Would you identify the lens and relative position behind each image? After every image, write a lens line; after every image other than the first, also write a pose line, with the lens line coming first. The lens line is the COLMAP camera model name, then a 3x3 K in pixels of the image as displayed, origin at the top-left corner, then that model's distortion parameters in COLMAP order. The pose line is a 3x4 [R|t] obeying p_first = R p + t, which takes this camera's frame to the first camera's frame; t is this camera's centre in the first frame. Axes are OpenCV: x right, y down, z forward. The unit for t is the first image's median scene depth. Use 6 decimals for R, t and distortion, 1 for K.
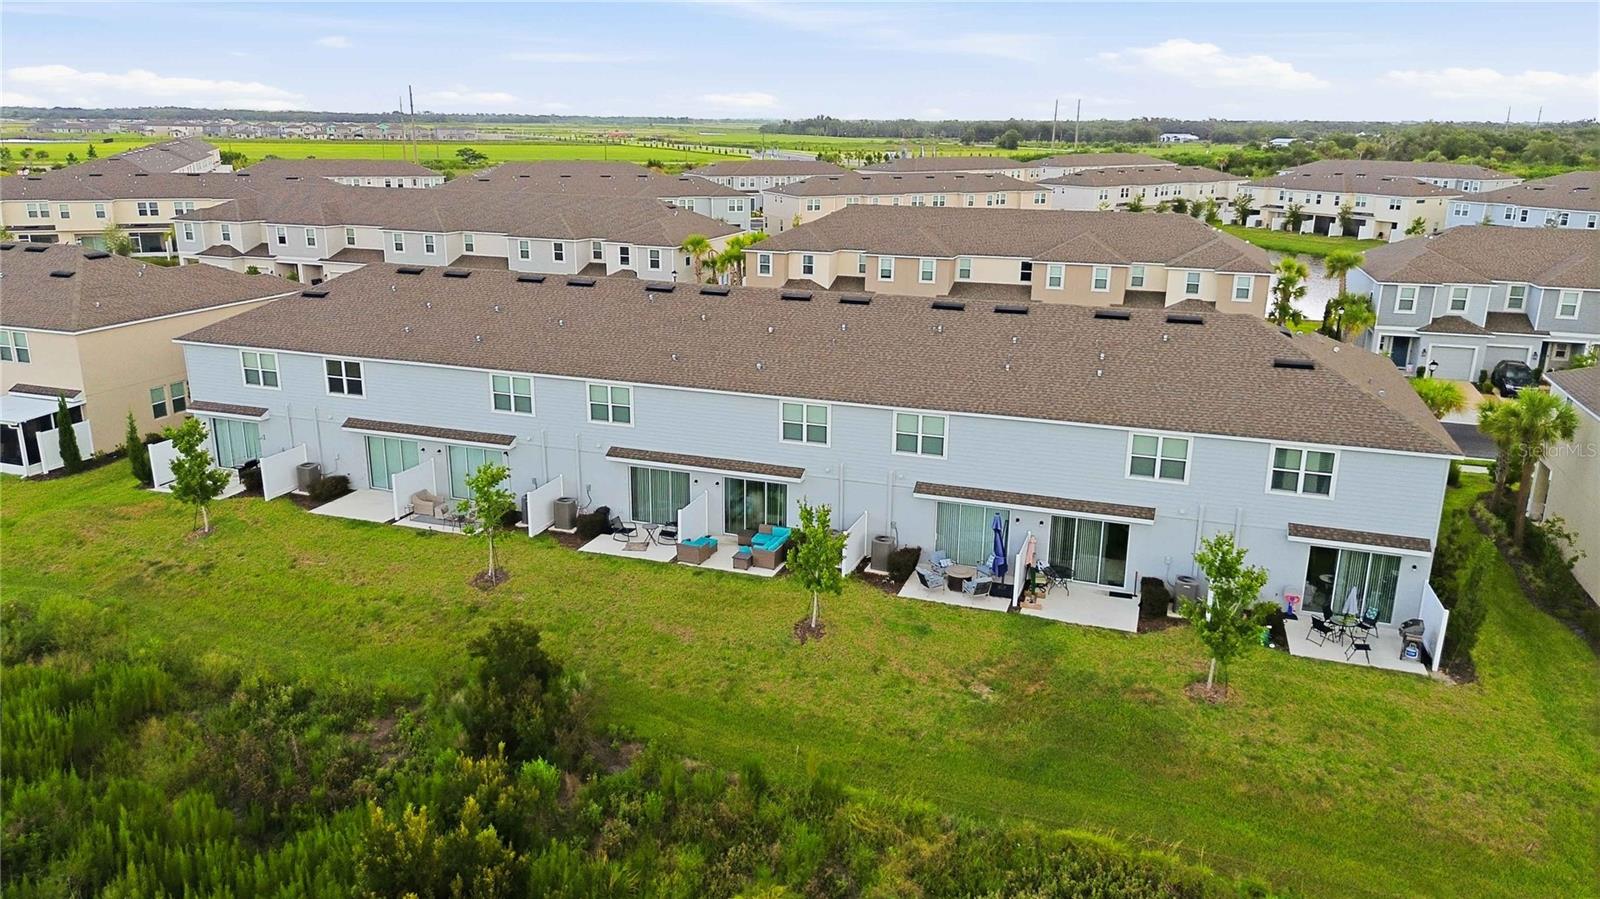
lens RADIAL K [[1139.1, 0, 791.9], [0, 1139.1, 452.5], [0, 0, 1]] dist [0.067167, -0.067486]
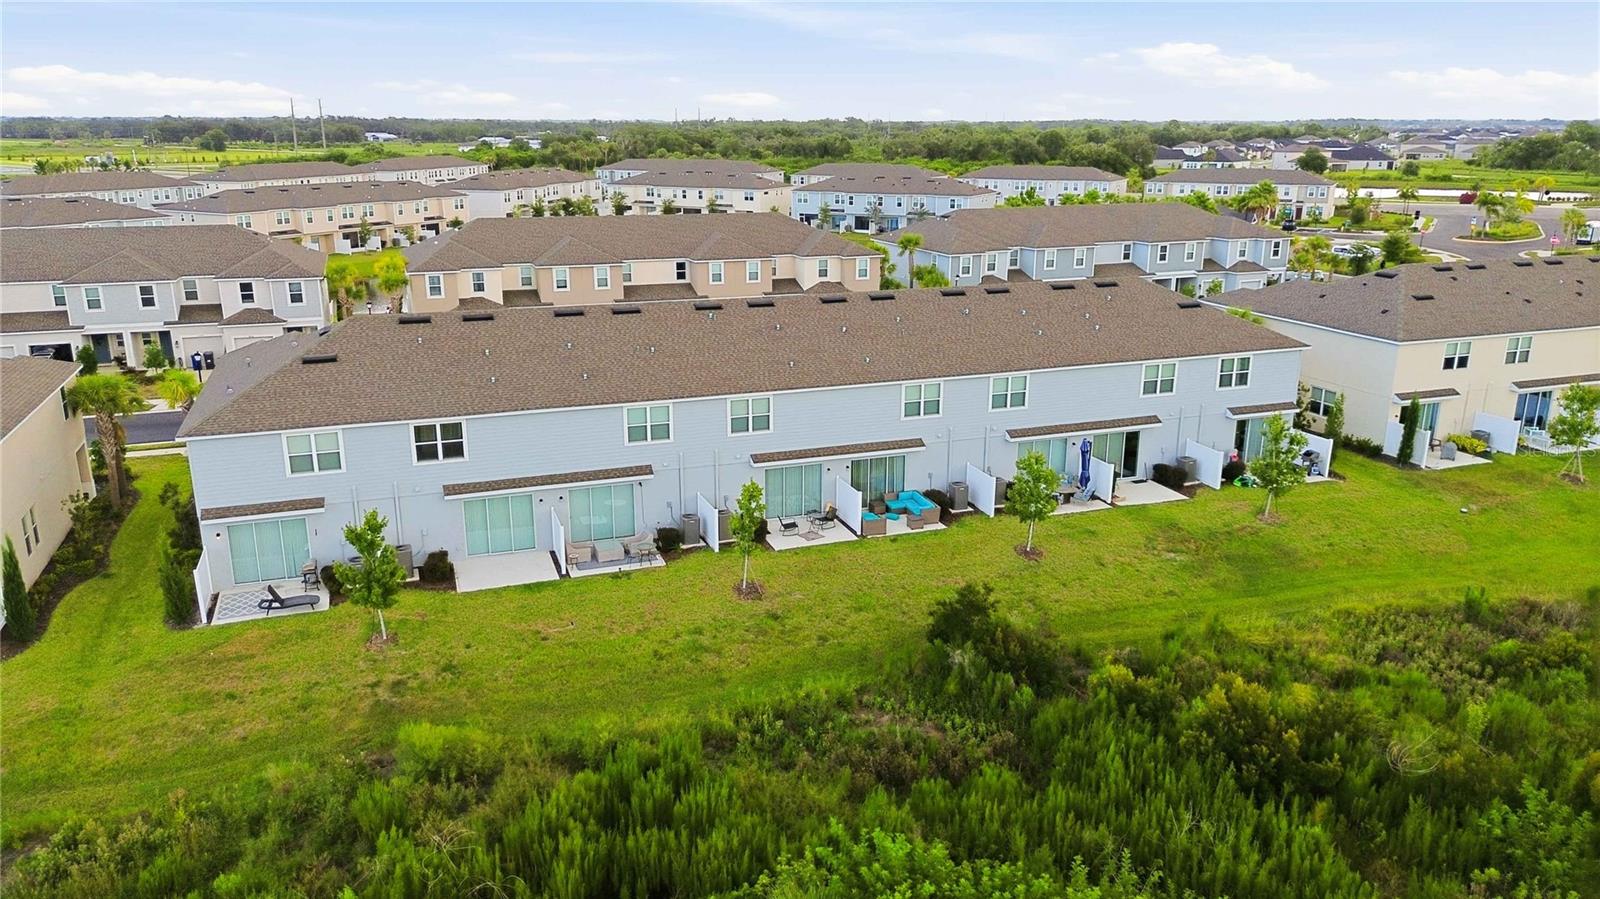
lens RADIAL K [[1139.1, 0, 791.9], [0, 1139.1, 452.5], [0, 0, 1]] dist [0.067167, -0.067486]
pose [[0.775569, -0.184358, 0.603742, -0.723956], [0.182957, 0.981001, 0.064531, -0.064733], [-0.604168, 0.060411, 0.794564, 0.114585]]
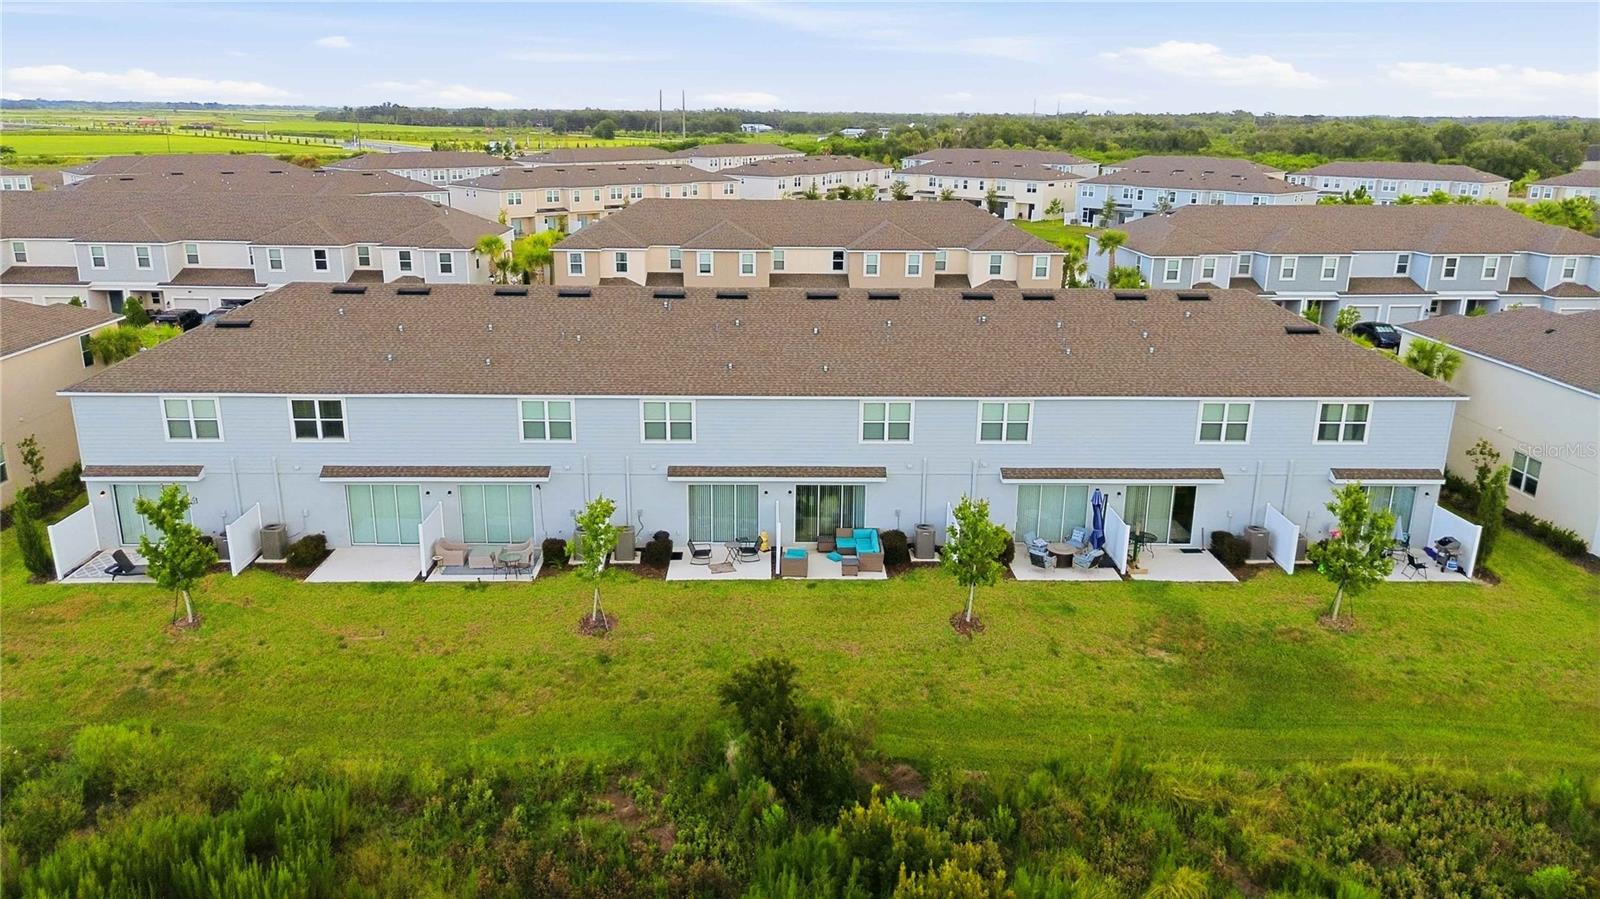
lens RADIAL K [[1139.1, 0, 791.9], [0, 1139.1, 452.5], [0, 0, 1]] dist [0.067167, -0.067486]
pose [[0.935106, -0.100989, 0.339673, -0.354566], [0.097959, 0.994848, 0.026102, -0.028829], [-0.340559, 0.008866, 0.940181, 0.080422]]
